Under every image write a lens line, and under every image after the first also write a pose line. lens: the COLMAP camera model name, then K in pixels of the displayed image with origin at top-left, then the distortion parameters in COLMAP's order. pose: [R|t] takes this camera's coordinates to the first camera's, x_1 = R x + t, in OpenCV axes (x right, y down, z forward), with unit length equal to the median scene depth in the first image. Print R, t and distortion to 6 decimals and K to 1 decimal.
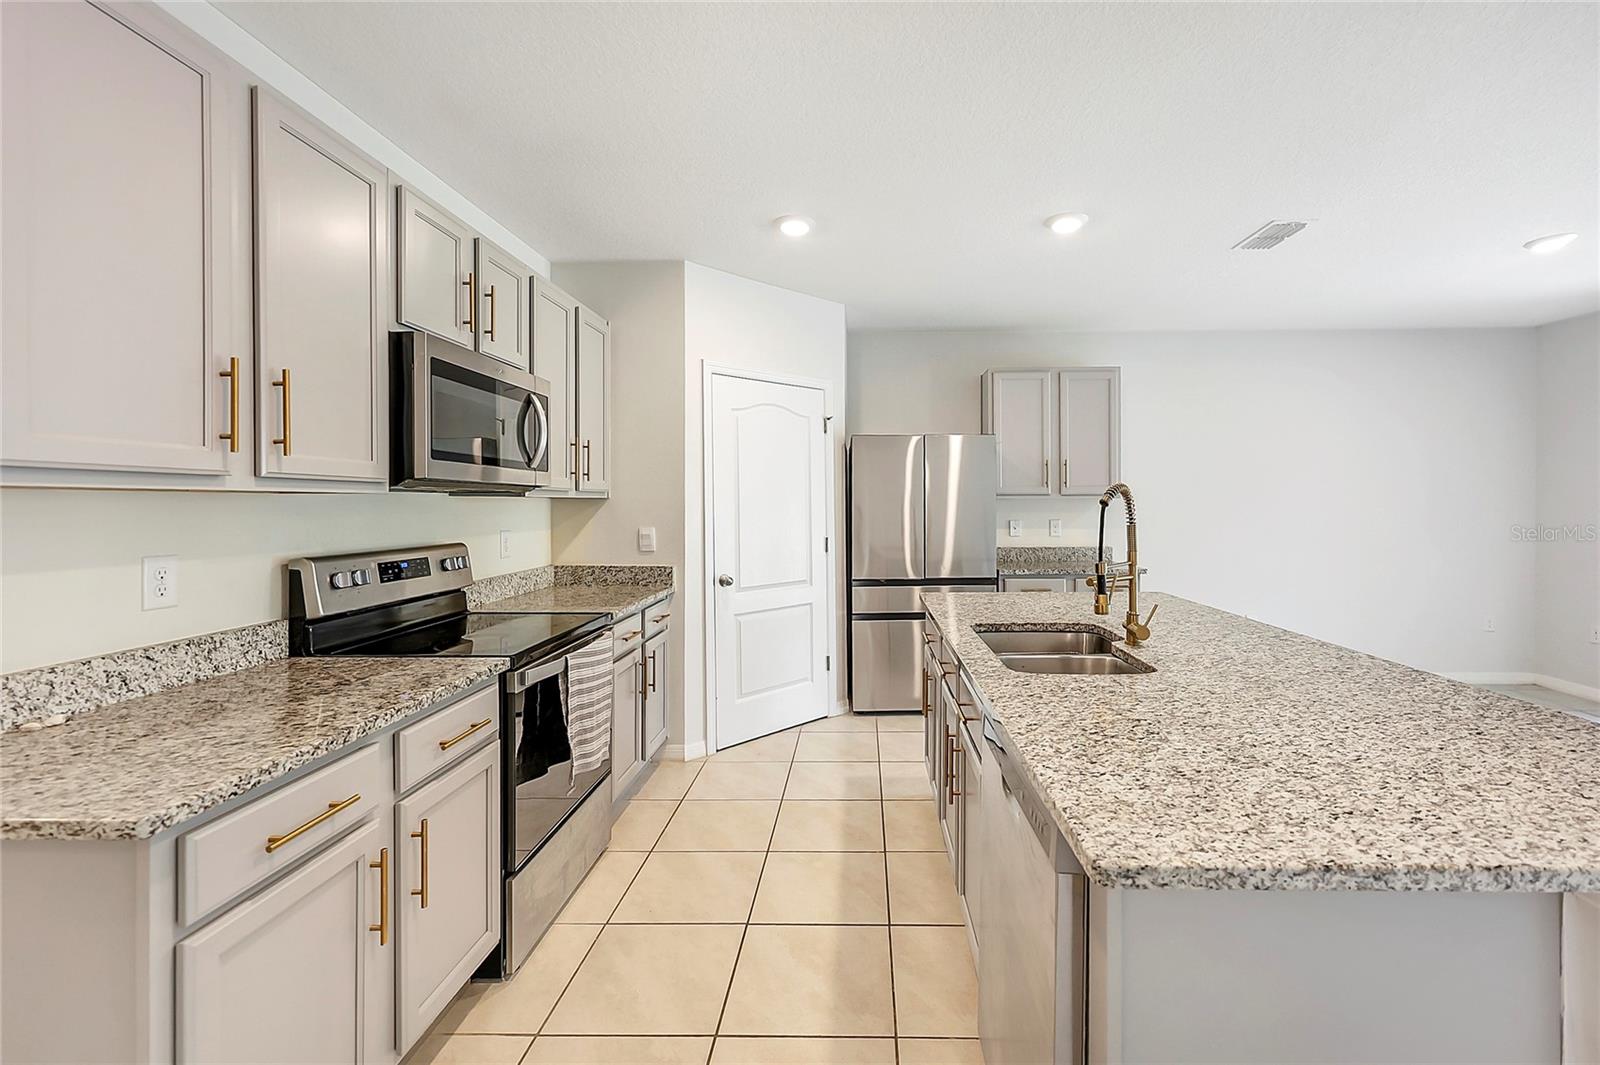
lens RADIAL K [[677.4, 0, 855.0], [0, 677.4, 503.7], [0, 0, 1]] dist [-0.001307, -0.000392]
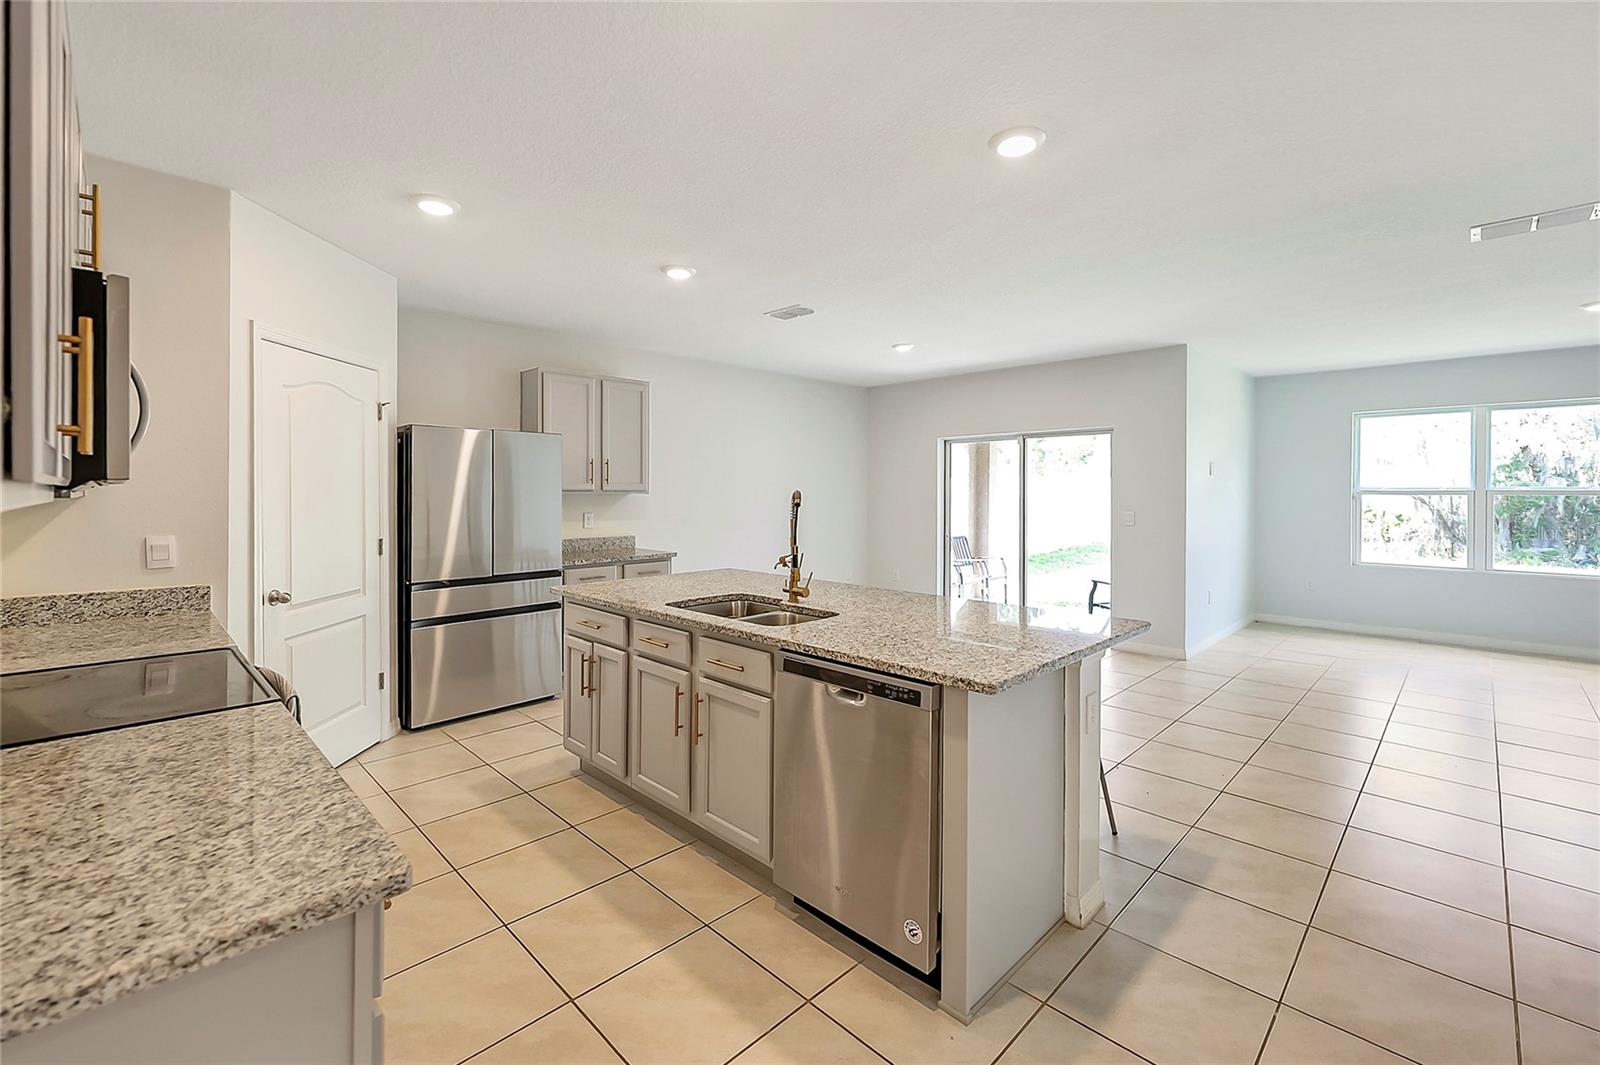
lens RADIAL K [[673.6, 0, 805.8], [0, 673.6, 489.9], [0, 0, 1]] dist [0.000686, -0.000495]
pose [[0.696738, 0.006347, 0.717298, -0.519530], [-0.003800, 0.999979, -0.005158, -0.020165], [-0.717316, 0.000868, 0.696748, -0.015402]]
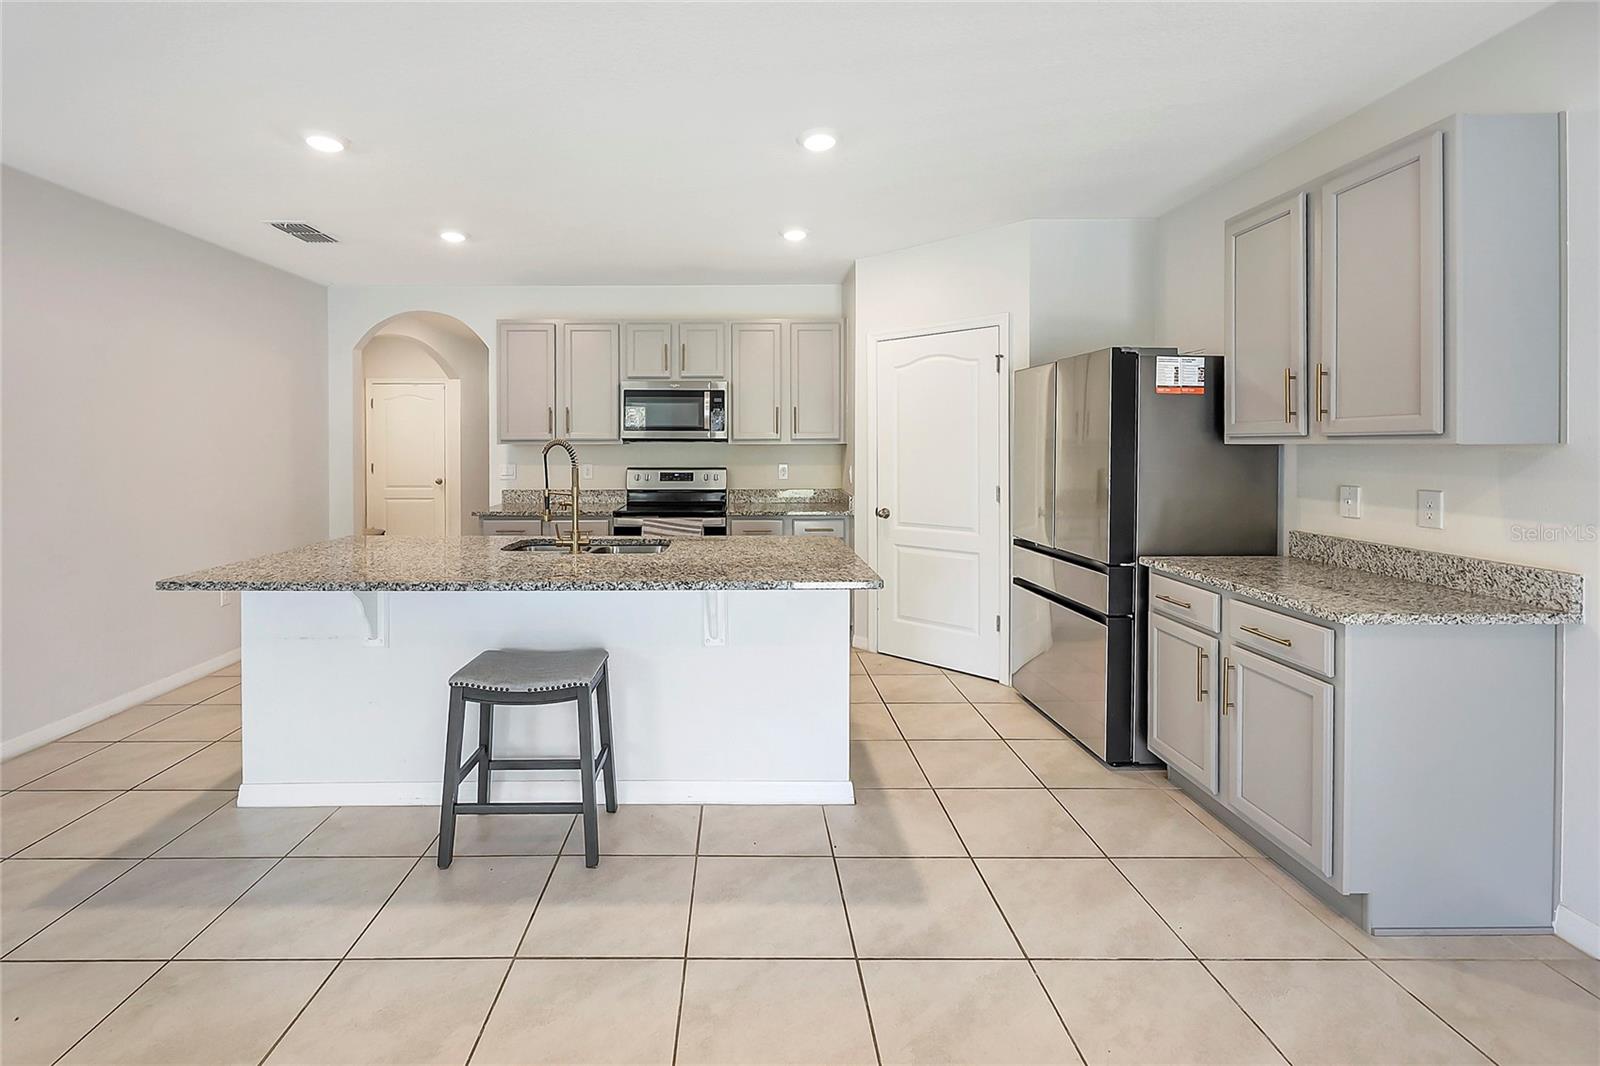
lens RADIAL K [[703.4, 0, 760.8], [0, 703.4, 445.4], [0, 0, 1]] dist [0.002374, 0.000481]
pose [[0.016271, 0.003838, -0.999860, 1.632411], [0.000040, 0.999993, 0.003839, -0.016908], [0.999868, -0.000103, 0.016271, 1.197806]]
